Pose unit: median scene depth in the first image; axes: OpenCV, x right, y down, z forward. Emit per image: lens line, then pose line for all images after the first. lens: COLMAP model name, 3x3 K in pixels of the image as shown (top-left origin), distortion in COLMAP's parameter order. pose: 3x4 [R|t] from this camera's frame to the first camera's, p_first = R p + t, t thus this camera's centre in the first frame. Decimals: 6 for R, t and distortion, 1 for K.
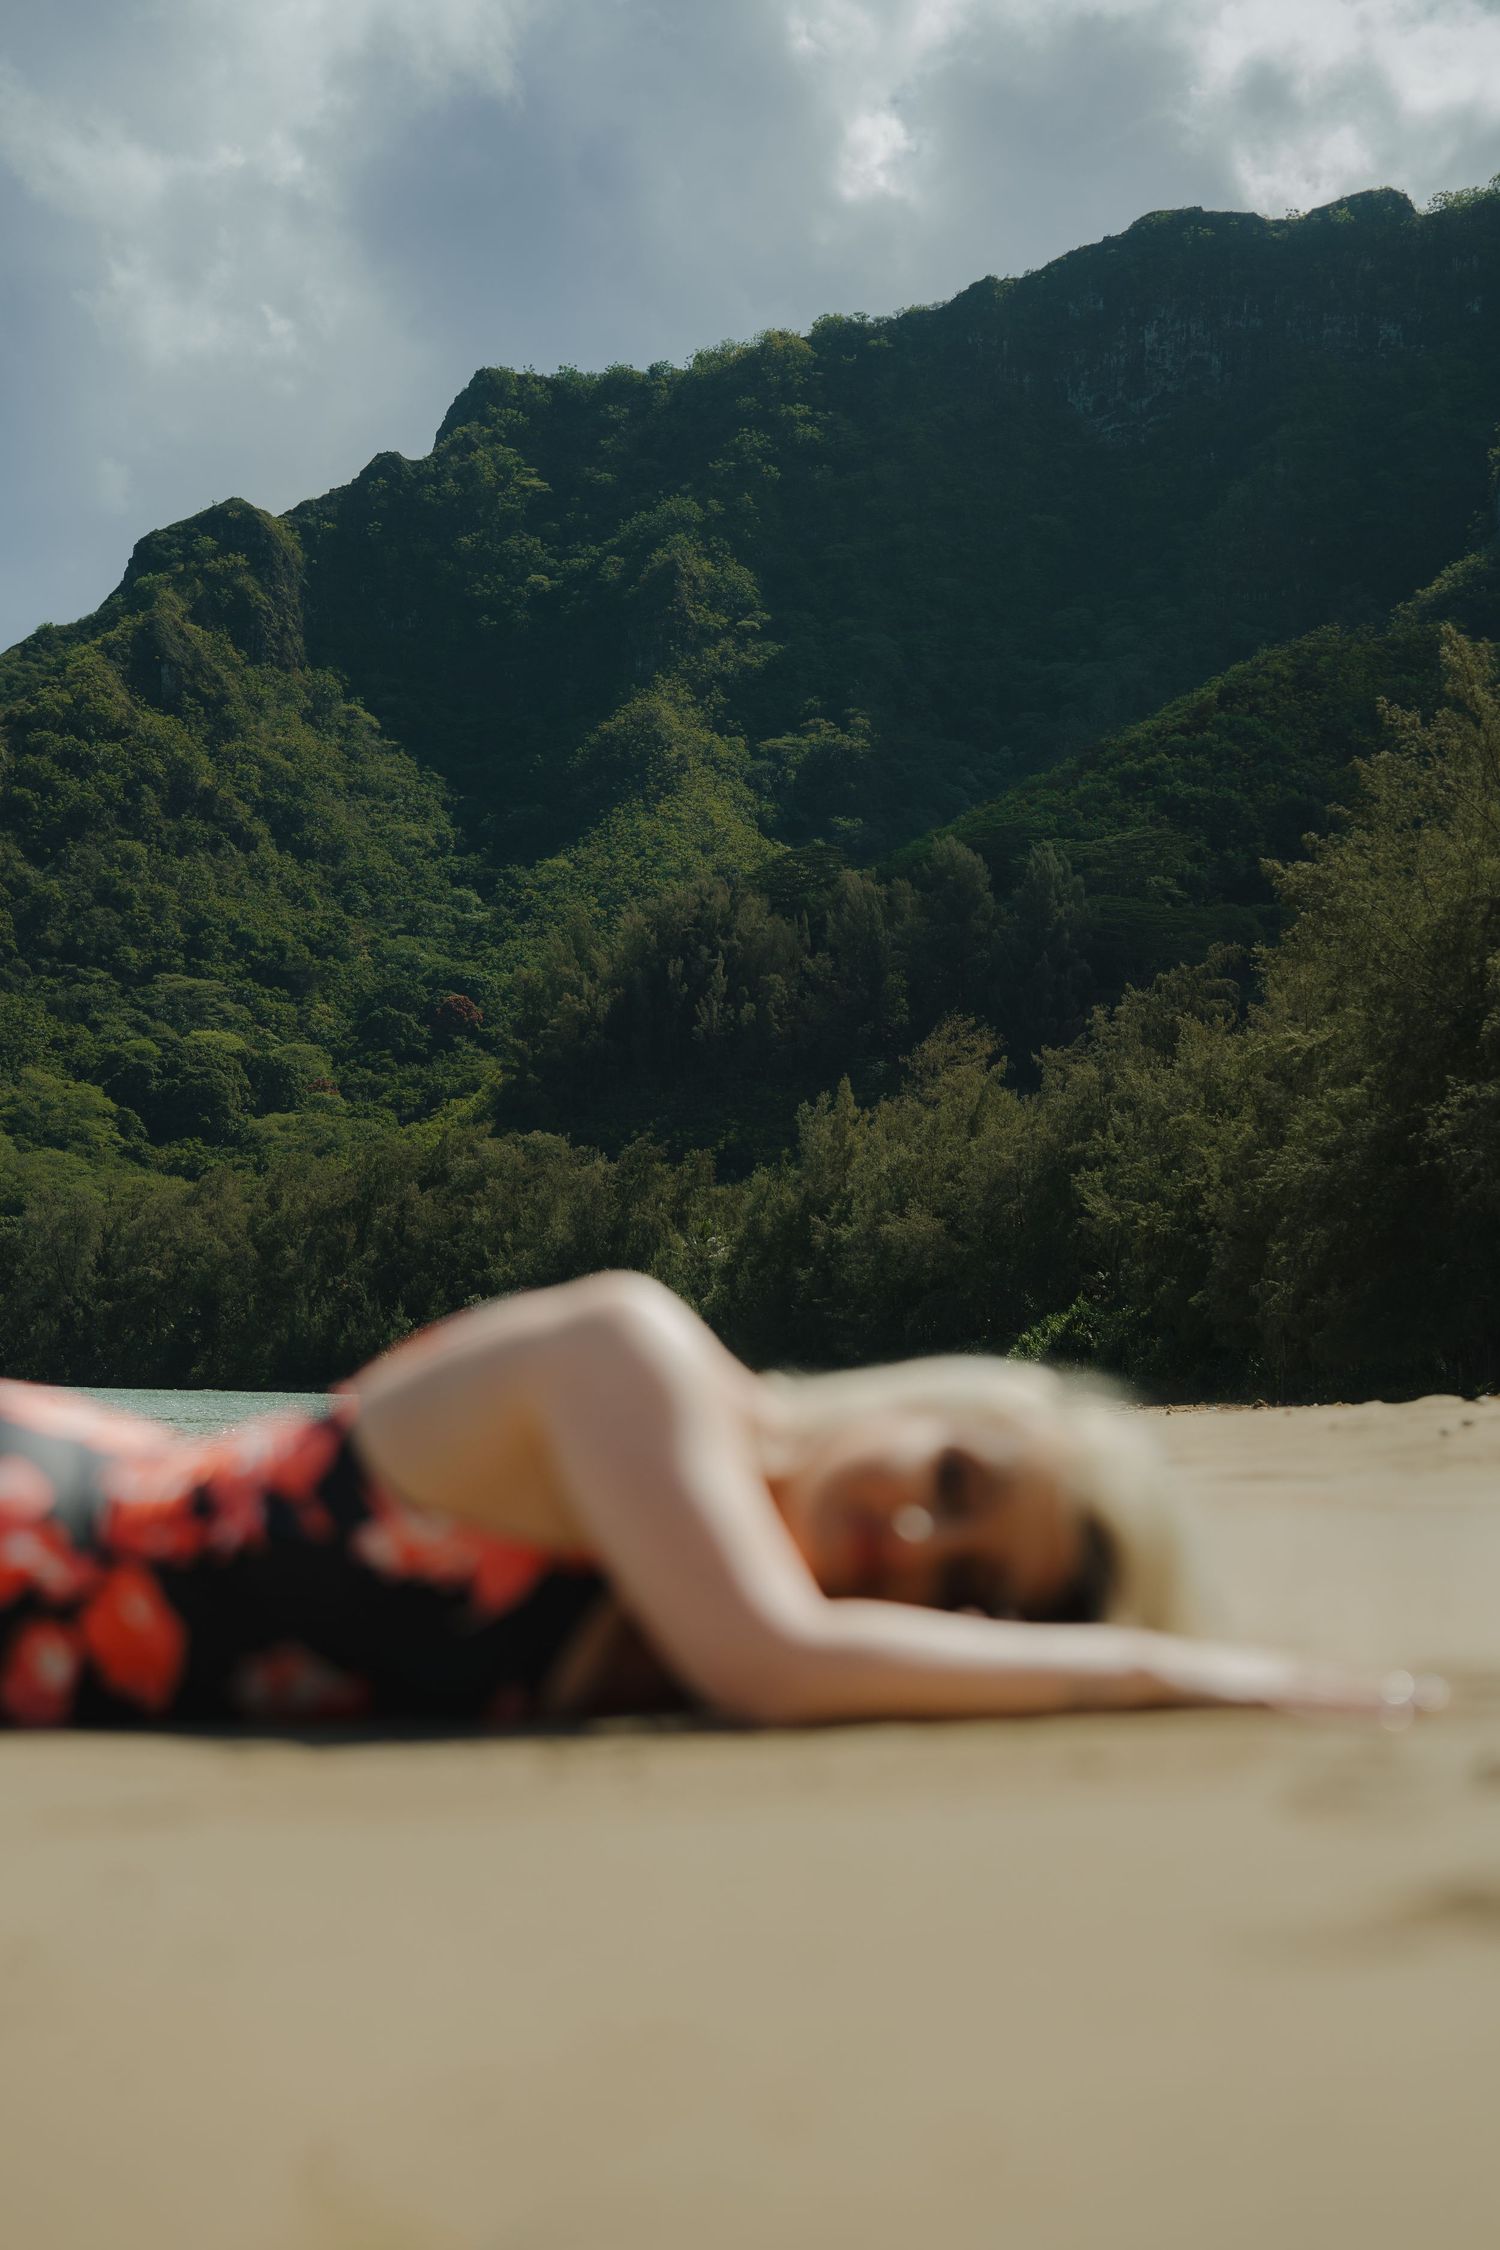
lens RADIAL K [[4344.3, 0, 751.5], [0, 4344.3, 1278.9], [0, 0, 1]] dist [-0.023045, -0.082919]
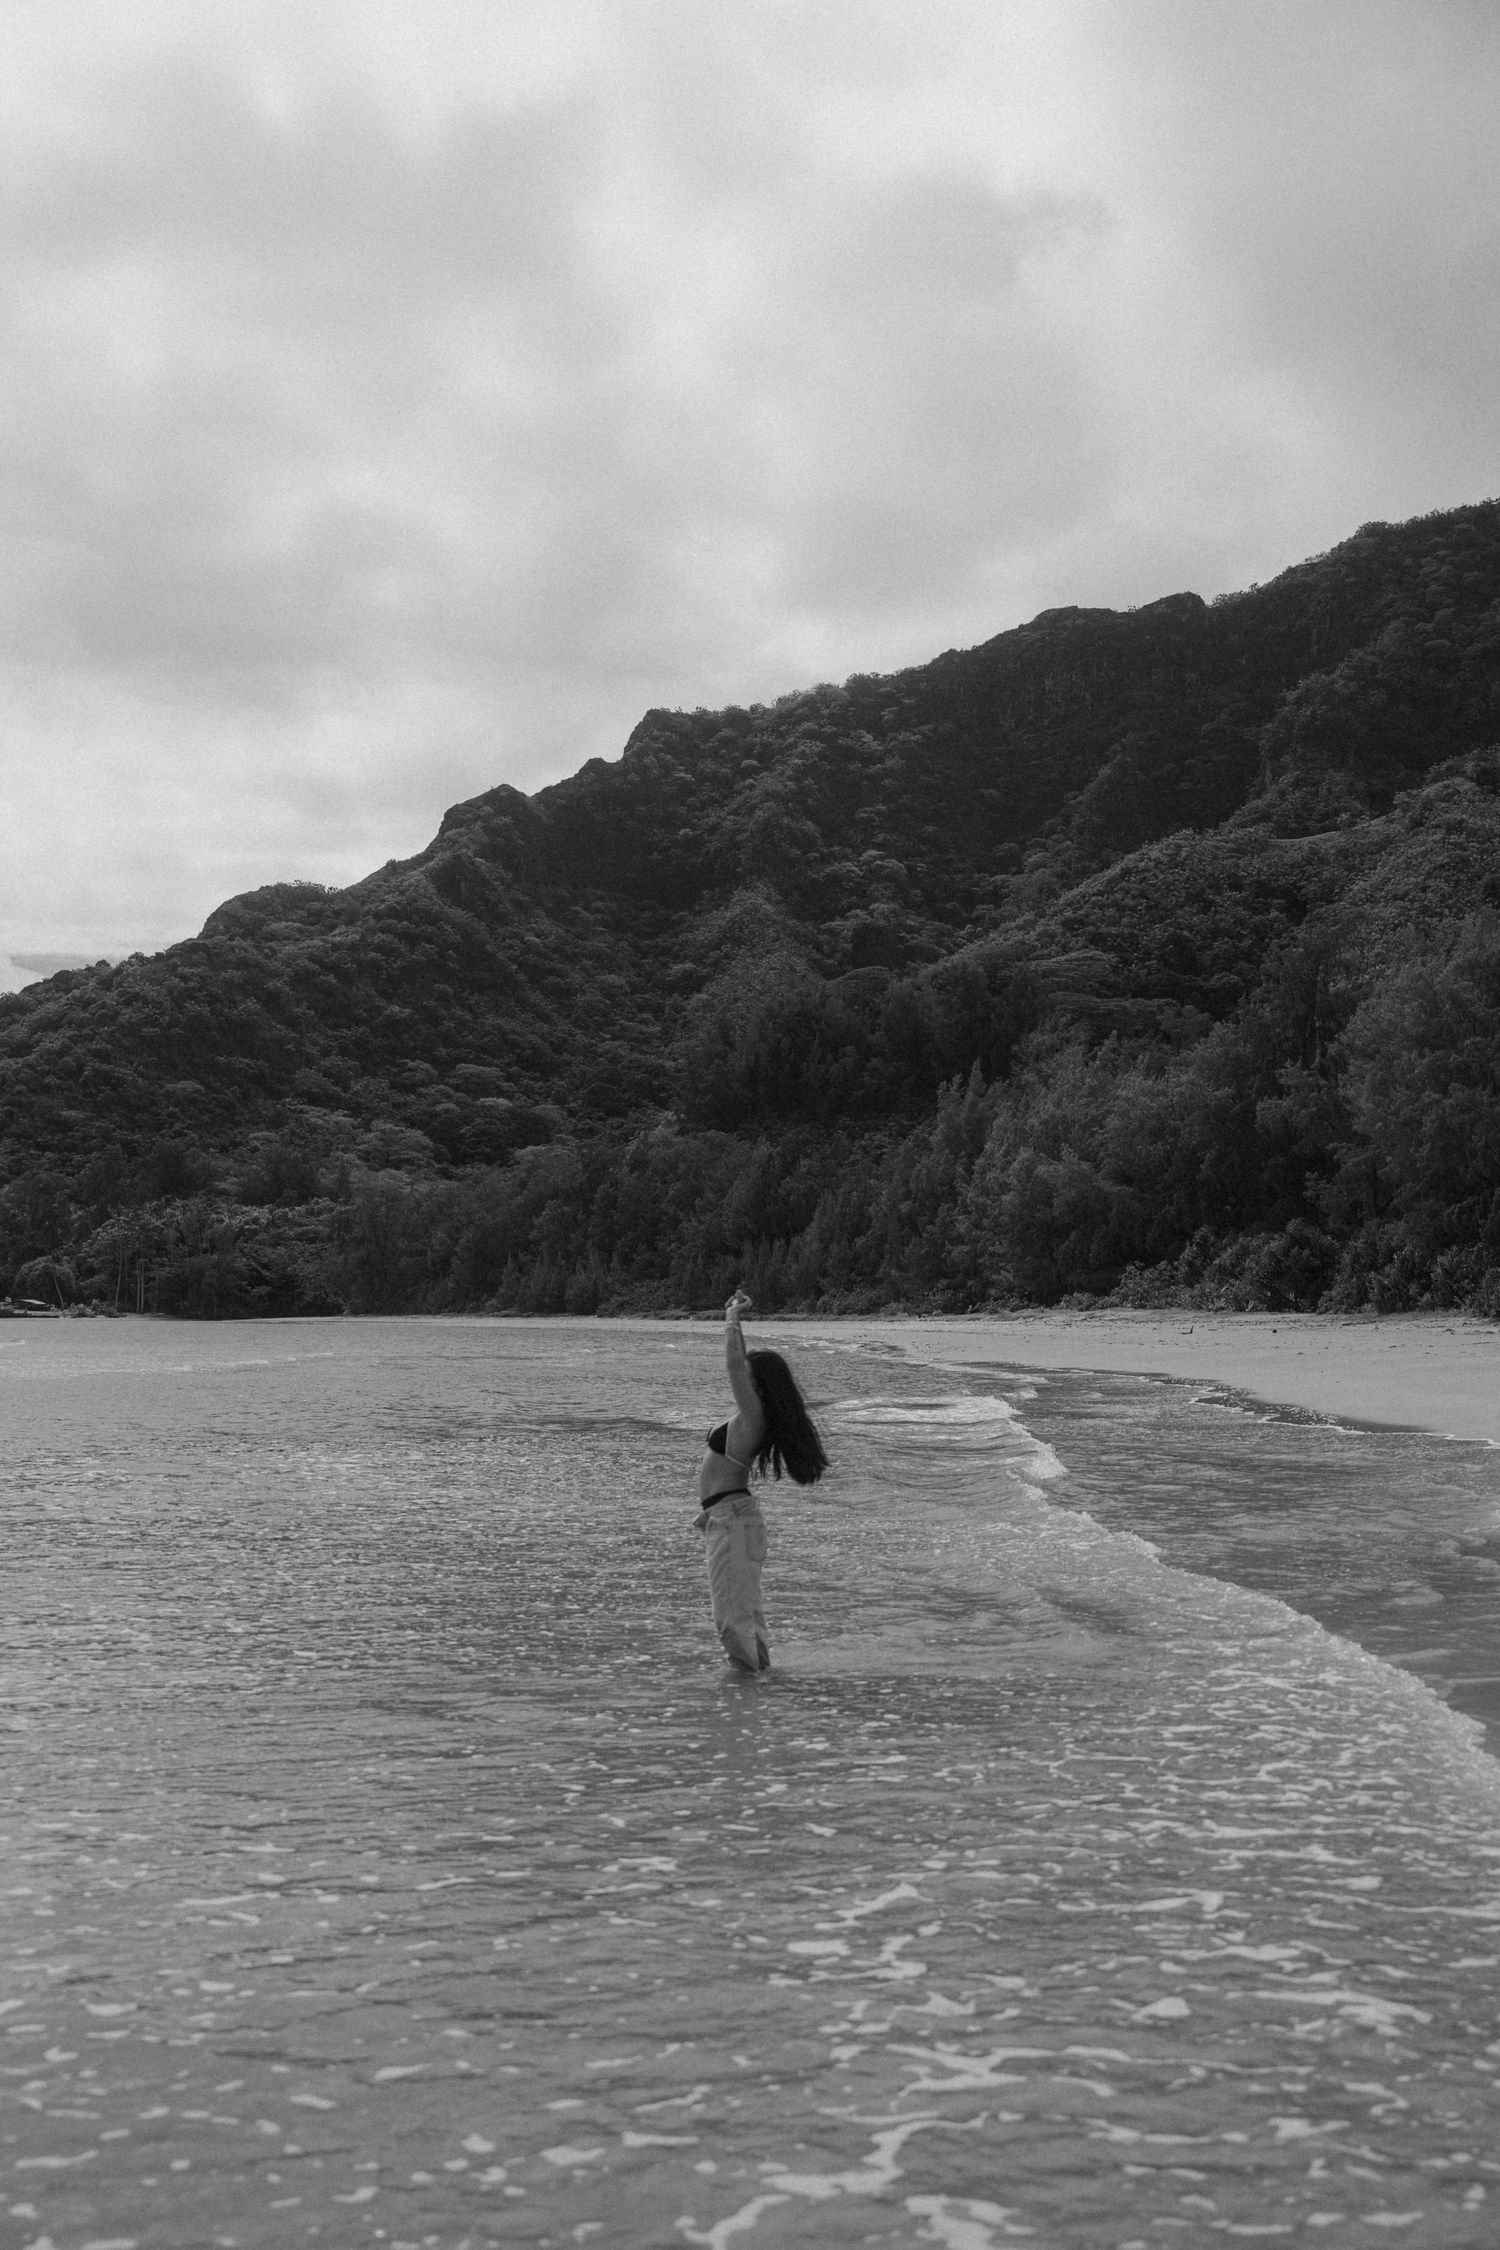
lens RADIAL K [[3508.8, 0, 750.0], [0, 3508.8, 1125.0], [0, 0, 1]] dist [0.028972, 0.087040]
pose [[0.998987, -0.016616, -0.041813, 0.036768], [0.015427, 0.999472, -0.028603, -0.011290], [0.042266, 0.027929, 0.998716, -0.425225]]
